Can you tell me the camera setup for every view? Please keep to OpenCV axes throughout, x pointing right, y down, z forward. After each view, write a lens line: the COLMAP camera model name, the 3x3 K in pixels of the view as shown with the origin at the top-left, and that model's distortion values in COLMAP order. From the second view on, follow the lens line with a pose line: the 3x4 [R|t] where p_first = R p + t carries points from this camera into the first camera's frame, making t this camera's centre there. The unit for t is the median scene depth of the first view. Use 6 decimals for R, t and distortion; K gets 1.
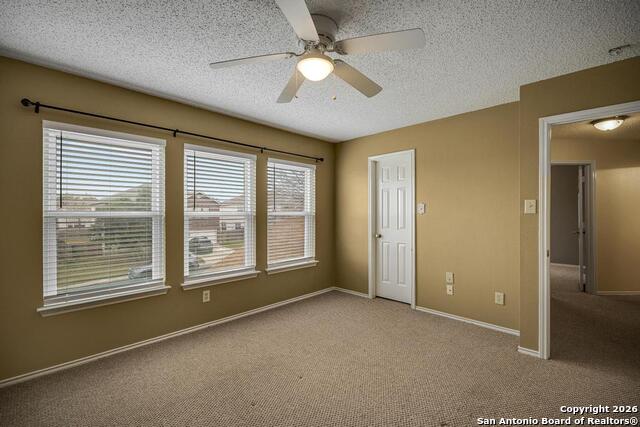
lens RADIAL K [[286.1, 0, 304.6], [0, 286.1, 209.3], [0, 0, 1]] dist [-0.002464, -0.000307]
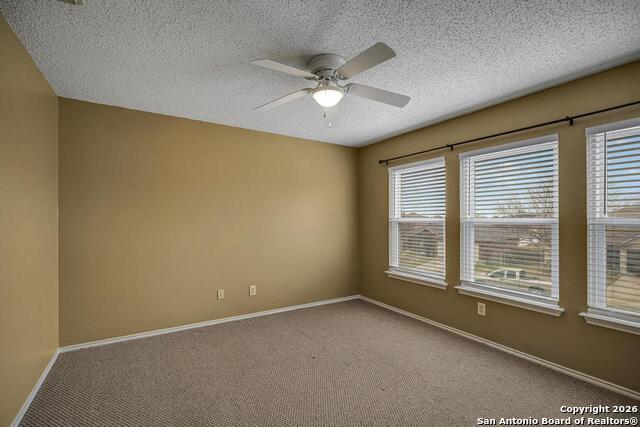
lens RADIAL K [[286.1, 0, 318.7], [0, 286.1, 217.8], [0, 0, 1]] dist [-0.002464, -0.000307]
pose [[-0.210746, -0.004410, -0.977531, 0.683656], [0.007786, 0.999951, -0.006189, 0.007996], [0.977510, -0.008915, -0.210702, 0.683779]]
